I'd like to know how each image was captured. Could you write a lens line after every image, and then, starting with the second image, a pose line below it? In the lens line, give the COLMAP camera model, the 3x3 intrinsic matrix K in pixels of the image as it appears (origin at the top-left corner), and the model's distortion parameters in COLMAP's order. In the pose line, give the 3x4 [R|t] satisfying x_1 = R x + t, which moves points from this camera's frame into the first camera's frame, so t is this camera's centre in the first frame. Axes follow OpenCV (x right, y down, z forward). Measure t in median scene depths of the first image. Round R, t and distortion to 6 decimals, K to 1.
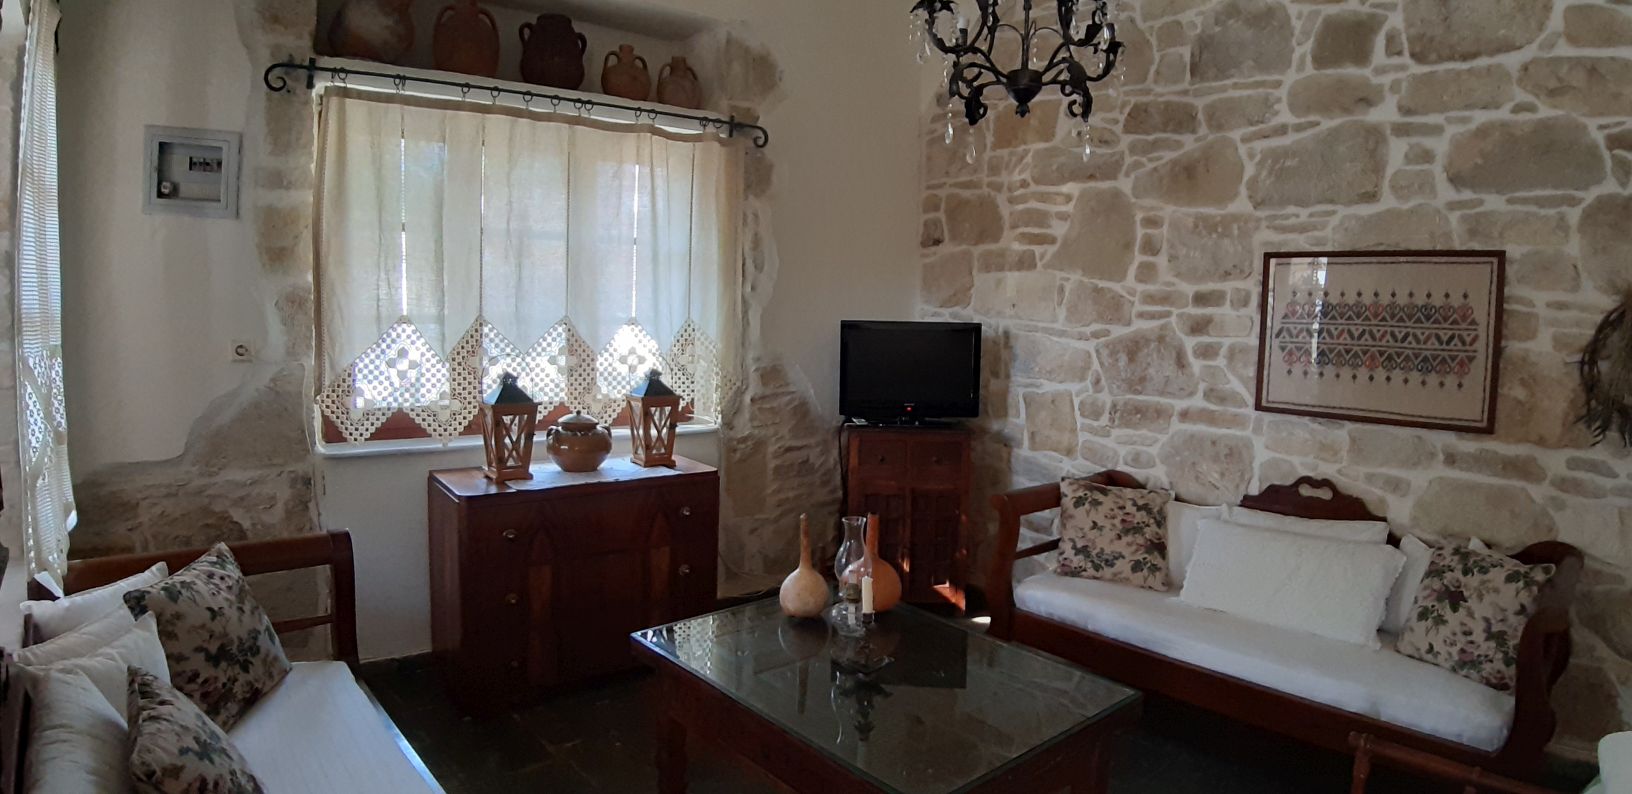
lens RADIAL K [[826.0, 0, 816.0], [0, 826.0, 397.0], [0, 0, 1]] dist [-0.097573, -0.011384]
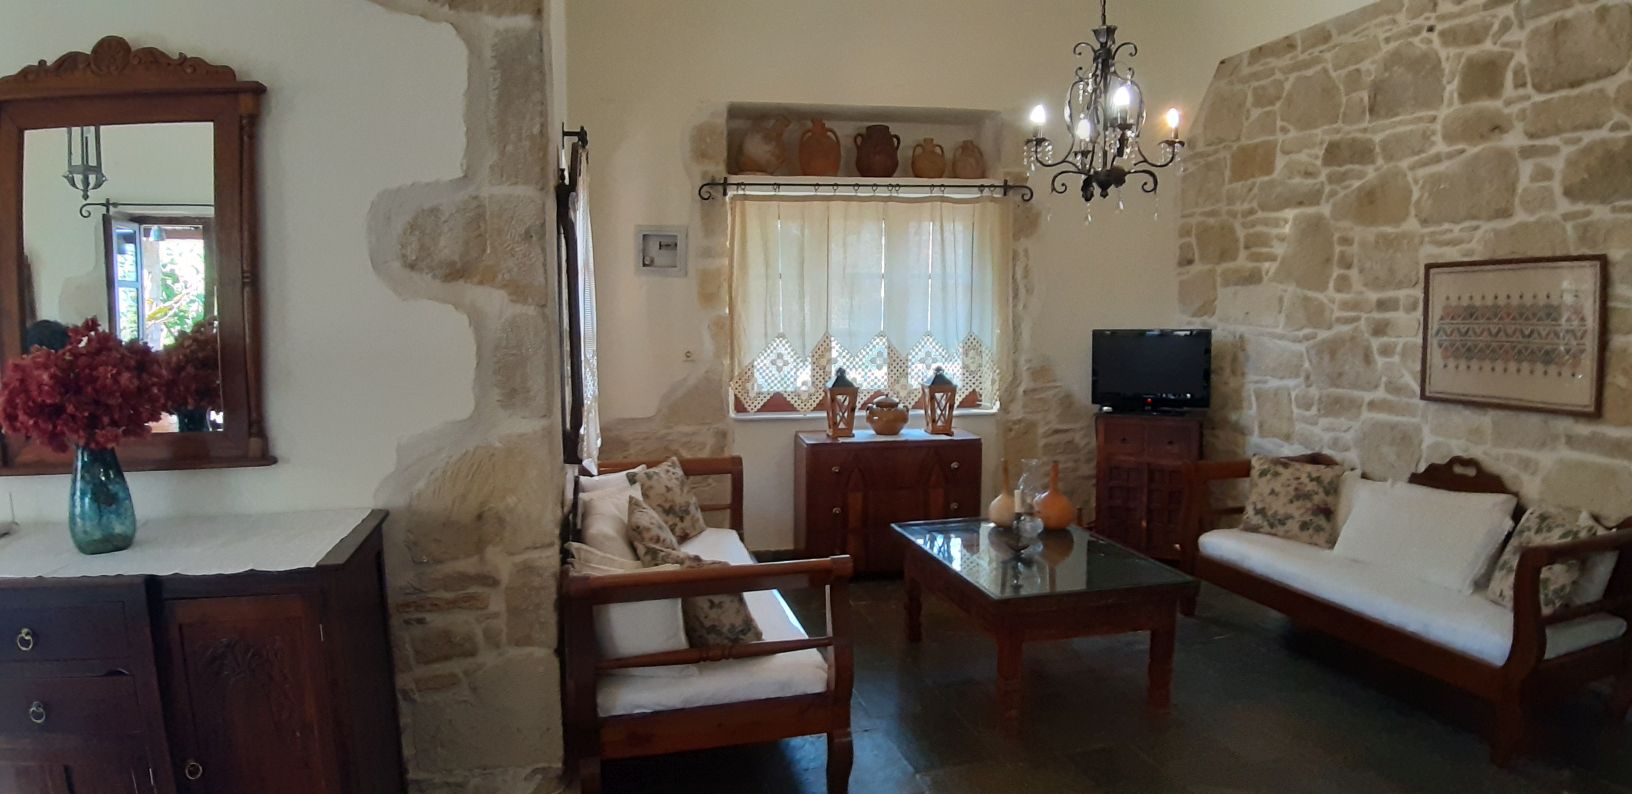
lens RADIAL K [[913.0, 0, 816.0], [0, 913.0, 397.0], [0, 0, 1]] dist [-0.120720, -0.000164]
pose [[0.883726, 0.008513, -0.467927, 0.360851], [-0.018911, 0.999668, -0.017527, 0.051533], [0.467622, 0.024338, 0.883593, -0.512578]]
